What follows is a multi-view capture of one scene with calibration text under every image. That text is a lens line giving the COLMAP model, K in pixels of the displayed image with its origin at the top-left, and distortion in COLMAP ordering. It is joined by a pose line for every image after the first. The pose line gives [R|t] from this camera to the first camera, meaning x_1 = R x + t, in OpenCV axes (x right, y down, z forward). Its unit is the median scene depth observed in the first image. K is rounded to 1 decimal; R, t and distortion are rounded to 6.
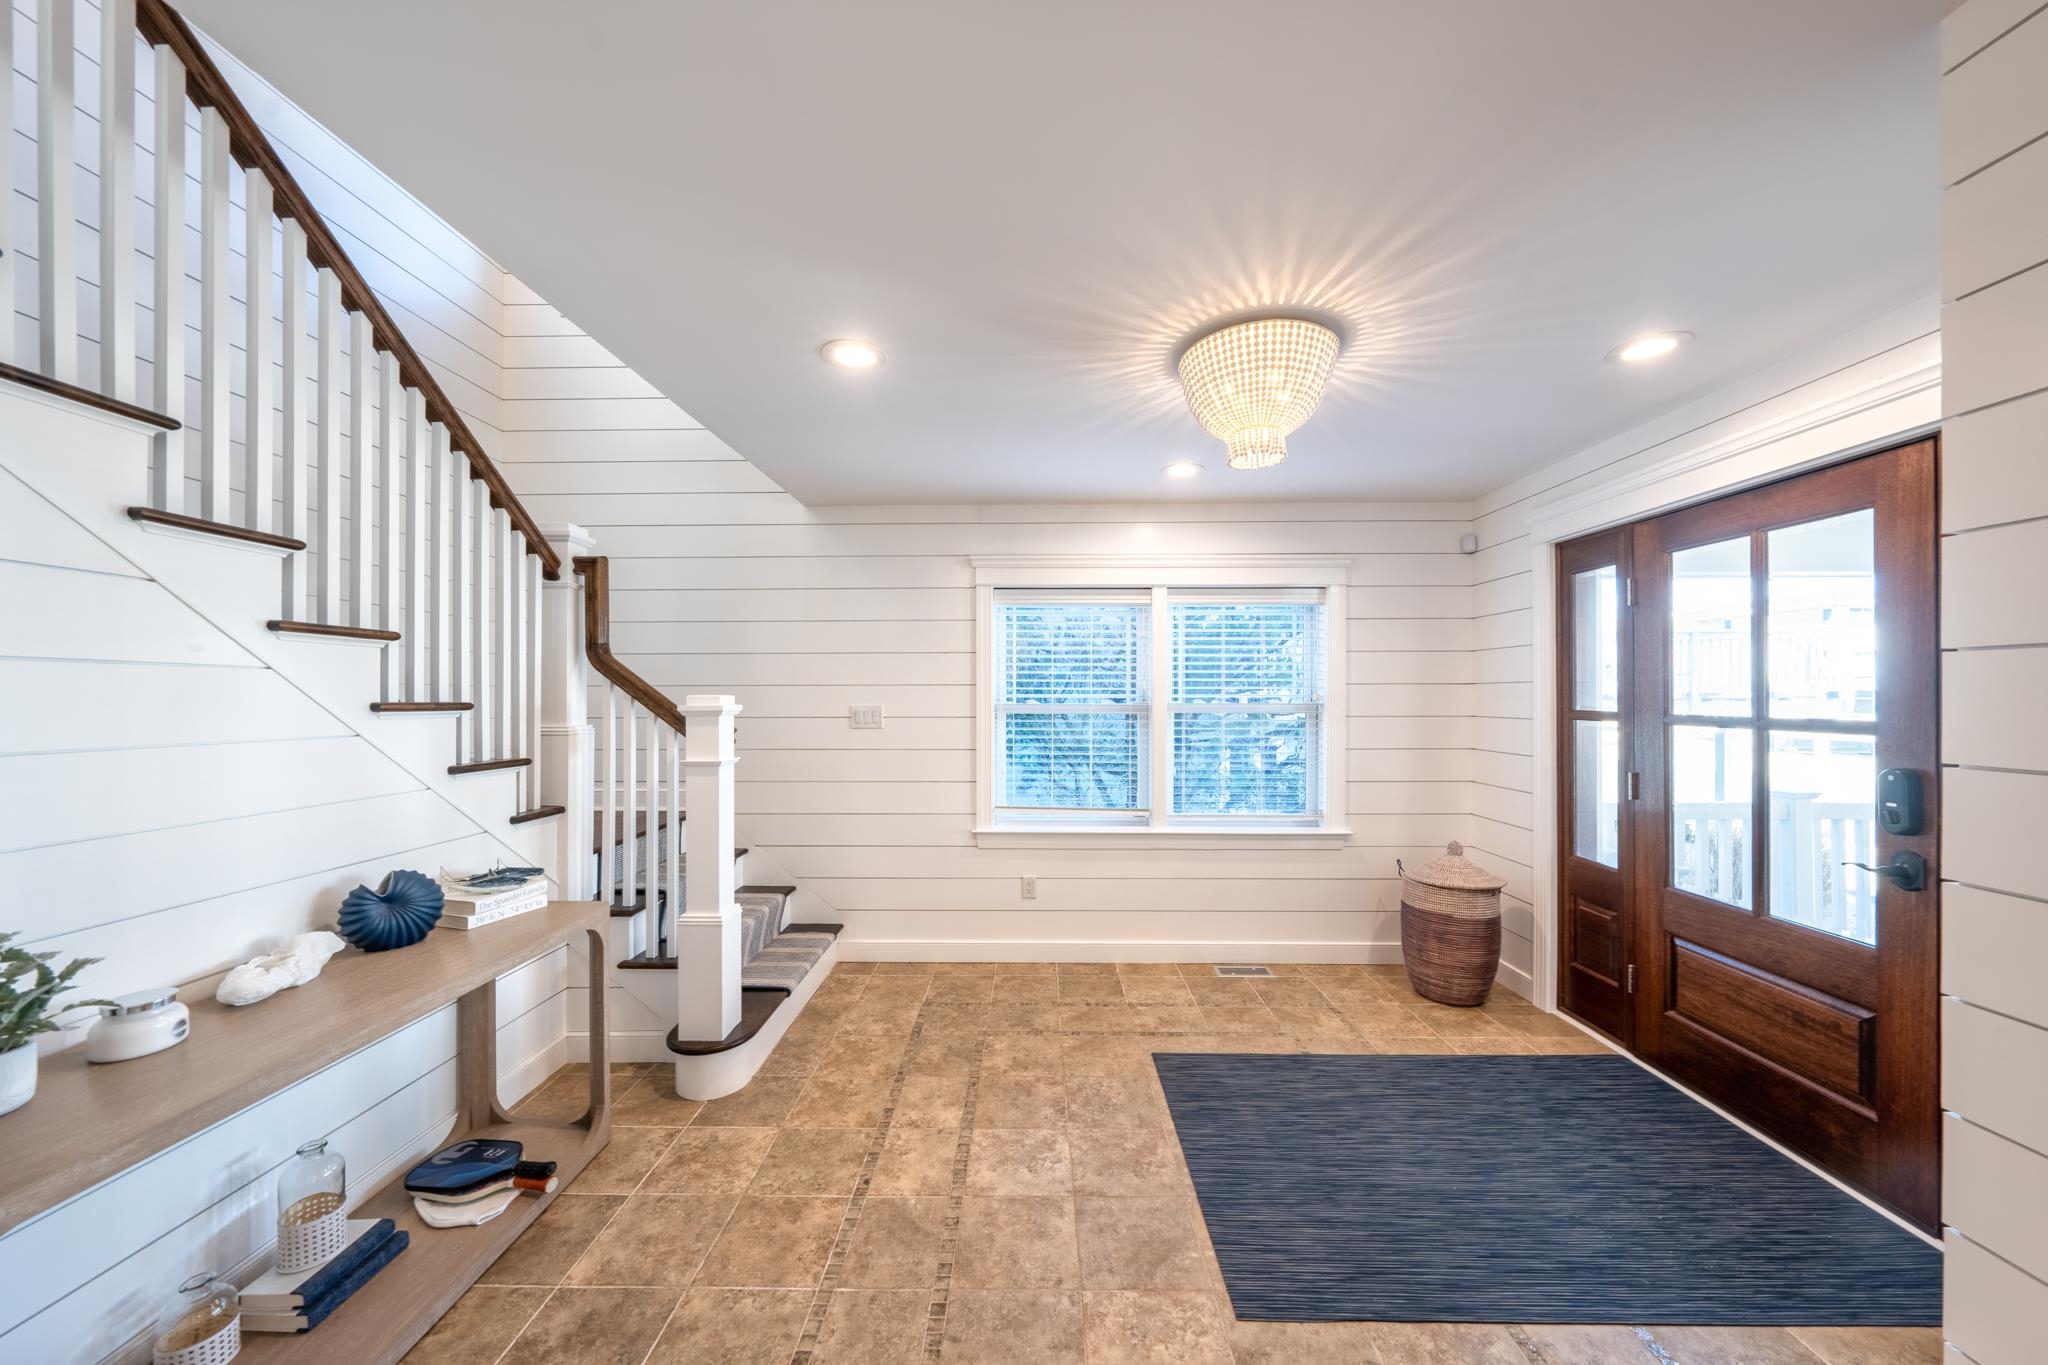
lens RADIAL K [[701.8, 0, 1034.9], [0, 701.8, 692.9], [0, 0, 1]] dist [-0.000626, 0.000012]
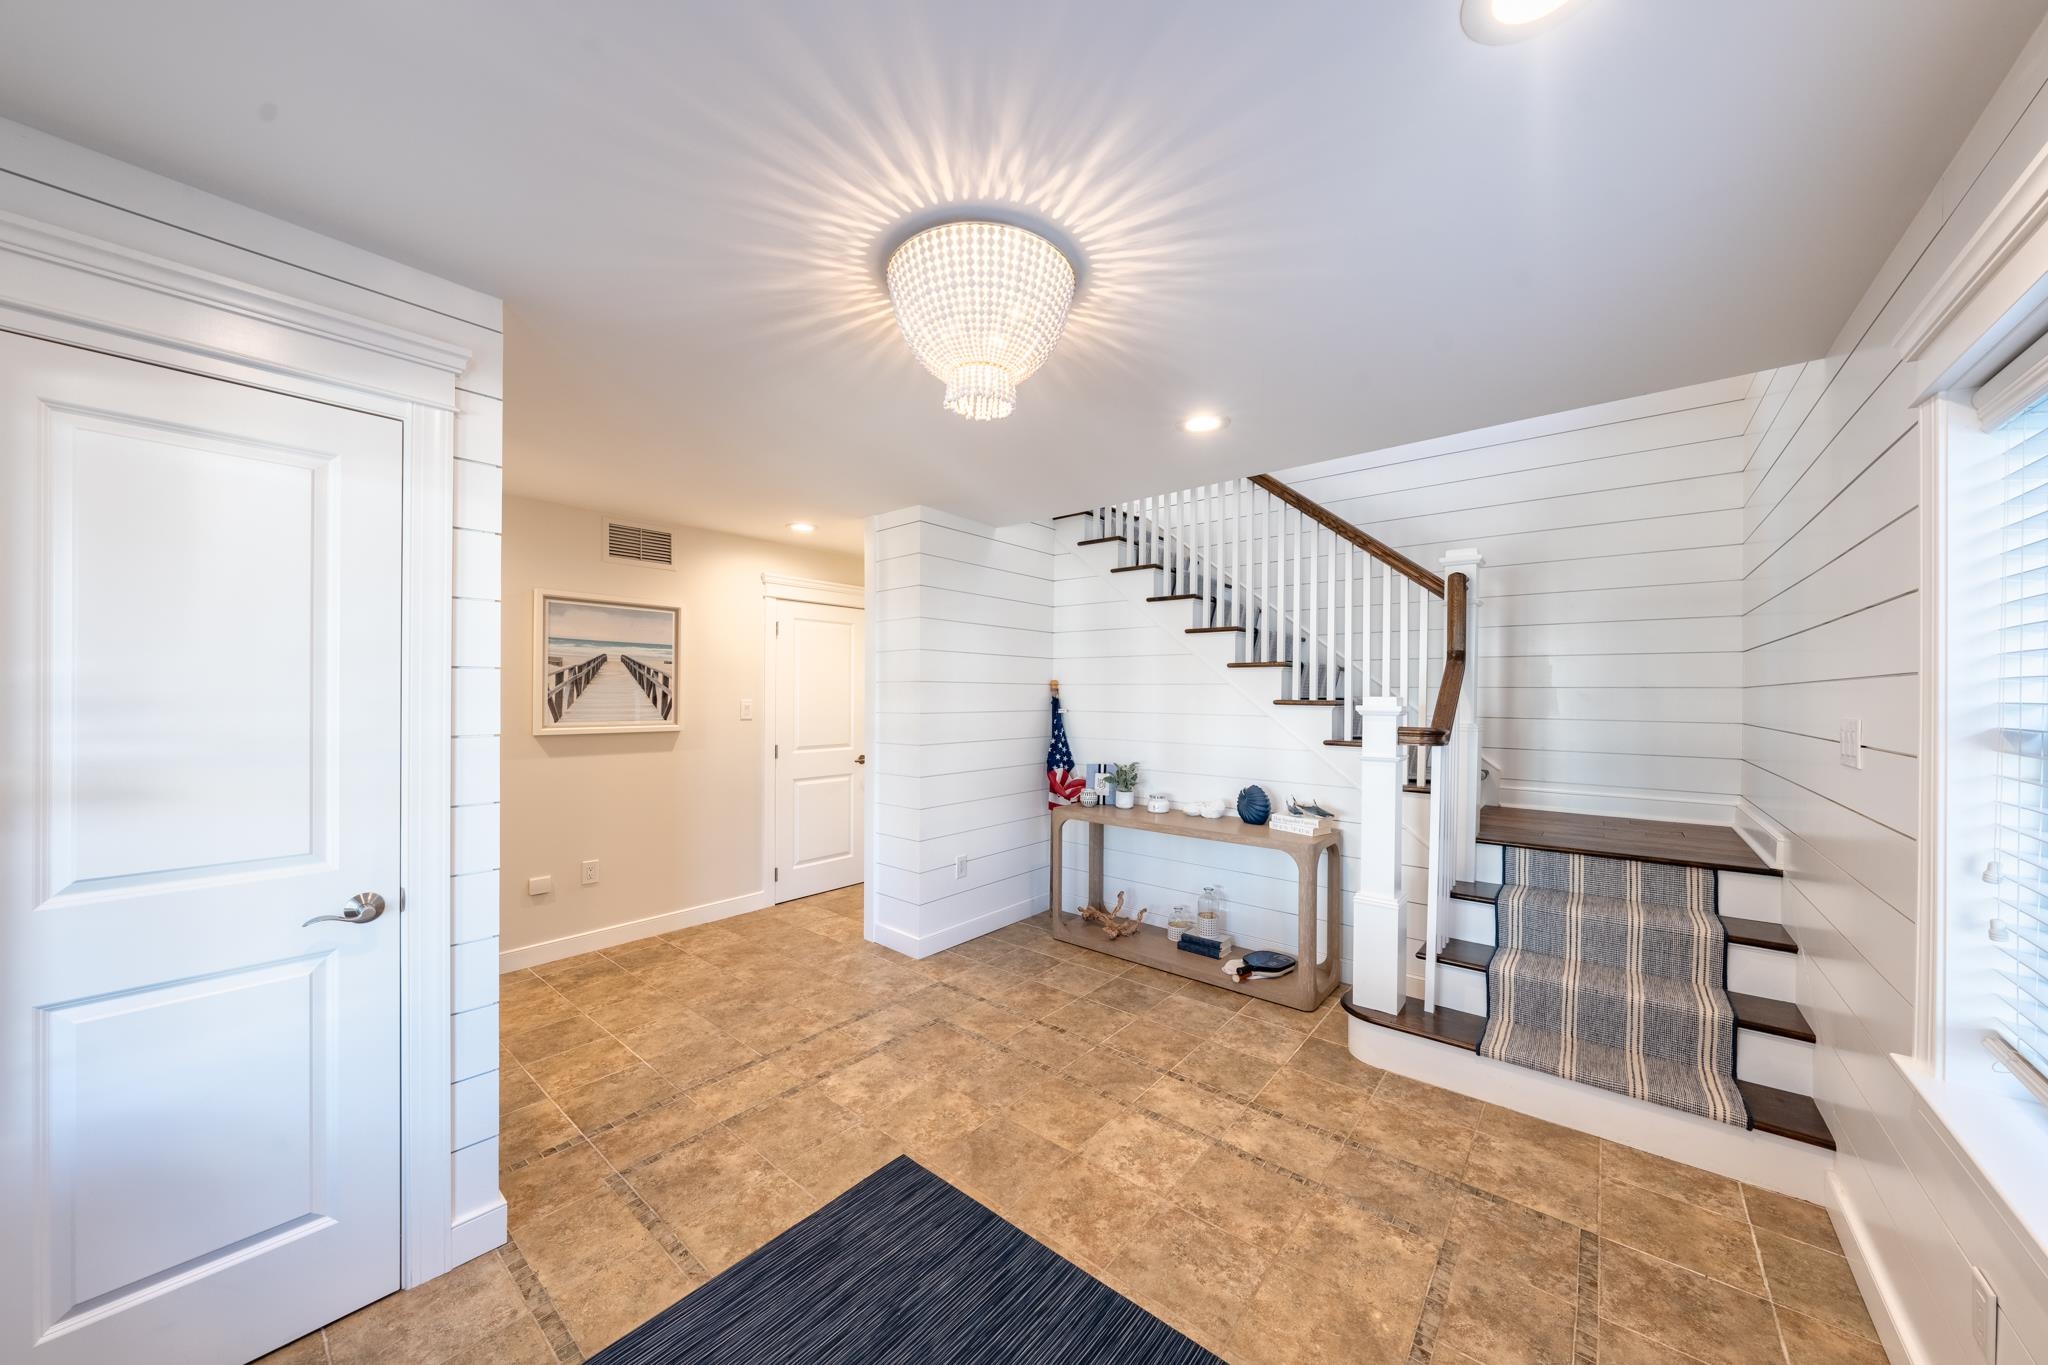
lens RADIAL K [[701.8, 0, 1034.9], [0, 701.8, 692.9], [0, 0, 1]] dist [-0.000626, 0.000012]
pose [[-0.620133, -0.000726, -0.784496, 0.912404], [-0.002202, 0.999997, 0.000815, -0.008322], [0.784494, 0.002233, -0.620133, 1.552213]]
